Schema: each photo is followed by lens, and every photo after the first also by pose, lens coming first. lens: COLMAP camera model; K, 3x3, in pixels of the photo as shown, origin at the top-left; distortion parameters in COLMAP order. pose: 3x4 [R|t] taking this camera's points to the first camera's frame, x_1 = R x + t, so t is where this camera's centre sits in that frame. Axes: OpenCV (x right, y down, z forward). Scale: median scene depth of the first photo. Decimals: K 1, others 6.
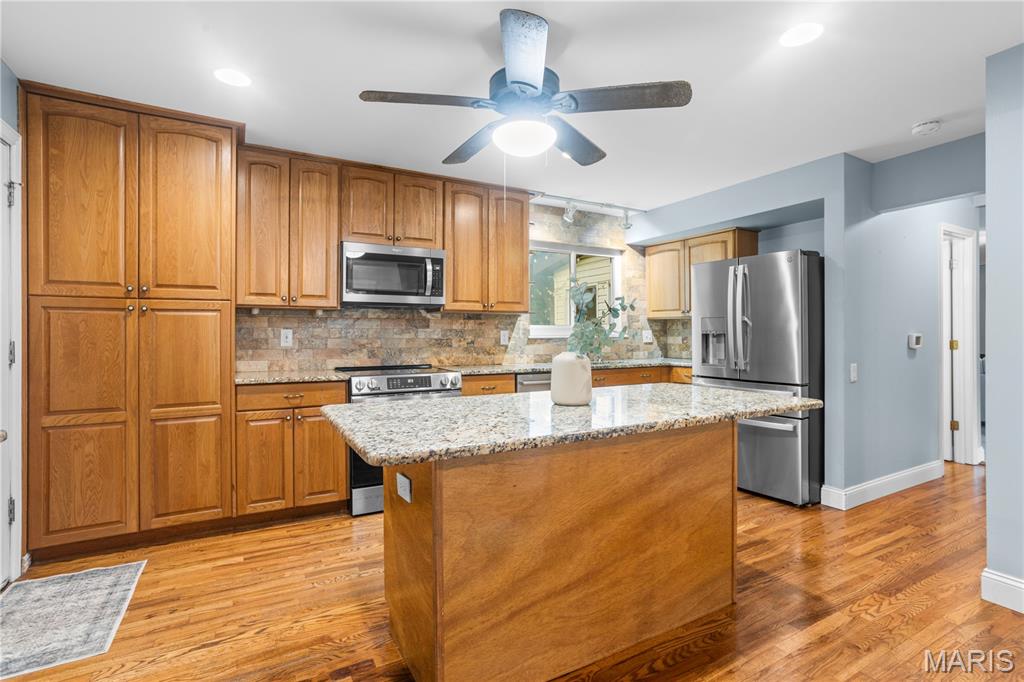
lens RADIAL K [[481.6, 0, 506.5], [0, 481.6, 333.2], [0, 0, 1]] dist [-0.044171, 0.026472]
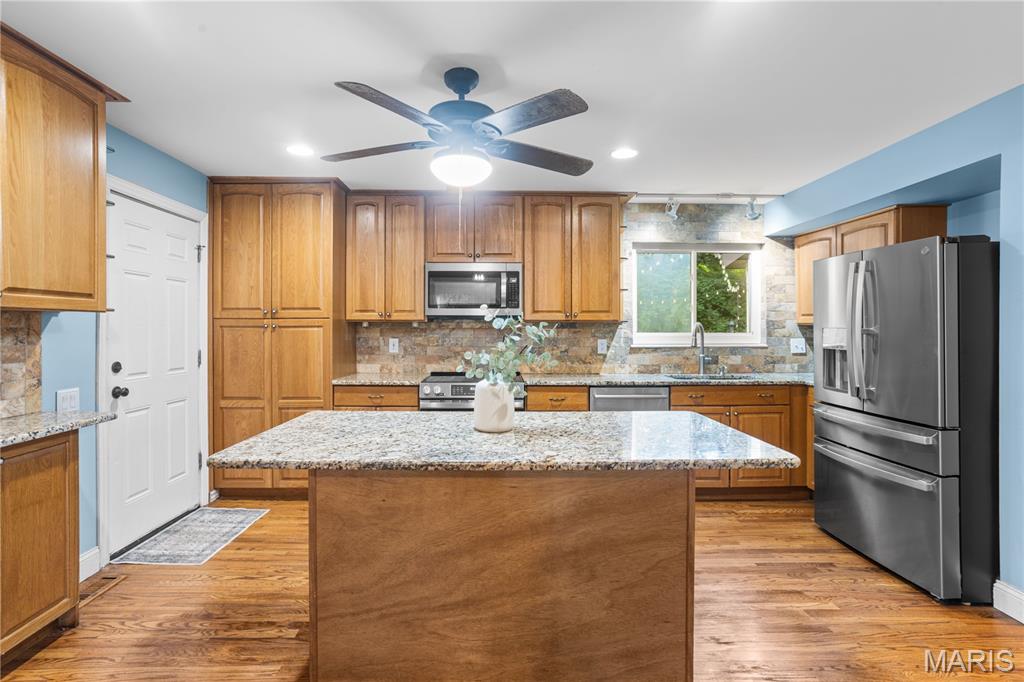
lens RADIAL K [[481.6, 0, 506.5], [0, 481.6, 333.2], [0, 0, 1]] dist [-0.044171, 0.026472]
pose [[0.883393, 0.006569, -0.468587, 0.453512], [-0.001187, 0.999930, 0.011781, -0.046861], [0.468632, -0.009851, 0.883339, 0.095683]]
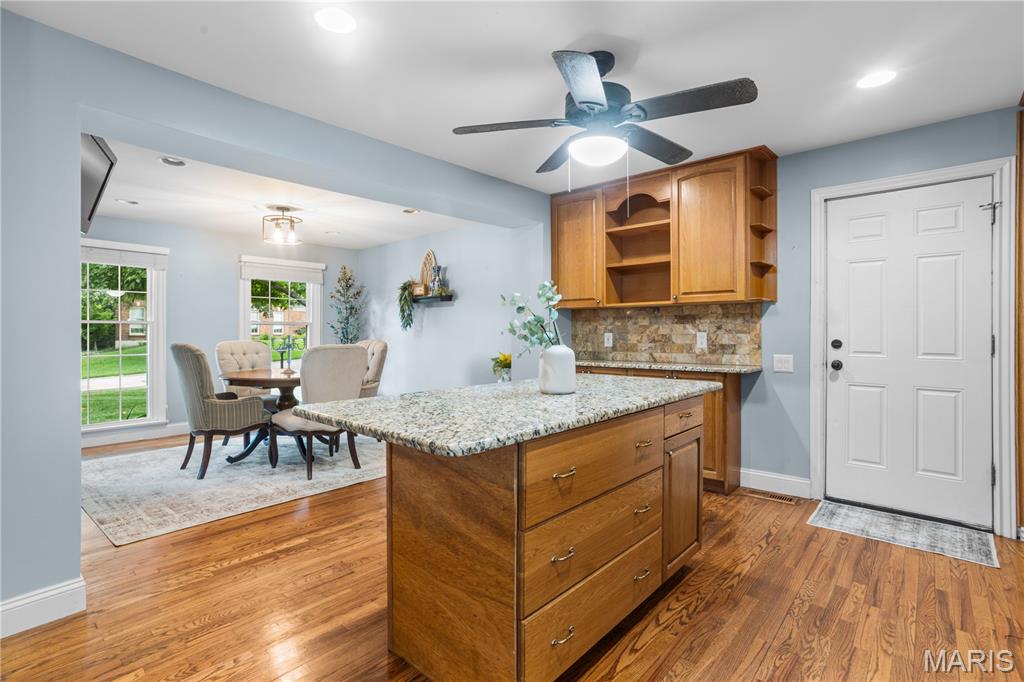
lens RADIAL K [[481.6, 0, 506.5], [0, 481.6, 333.2], [0, 0, 1]] dist [-0.044171, 0.026472]
pose [[-0.944699, 0.001779, -0.327933, 0.437201], [0.002345, 0.999996, -0.001331, 0.010630], [0.327929, -0.002026, -0.944700, 1.446447]]
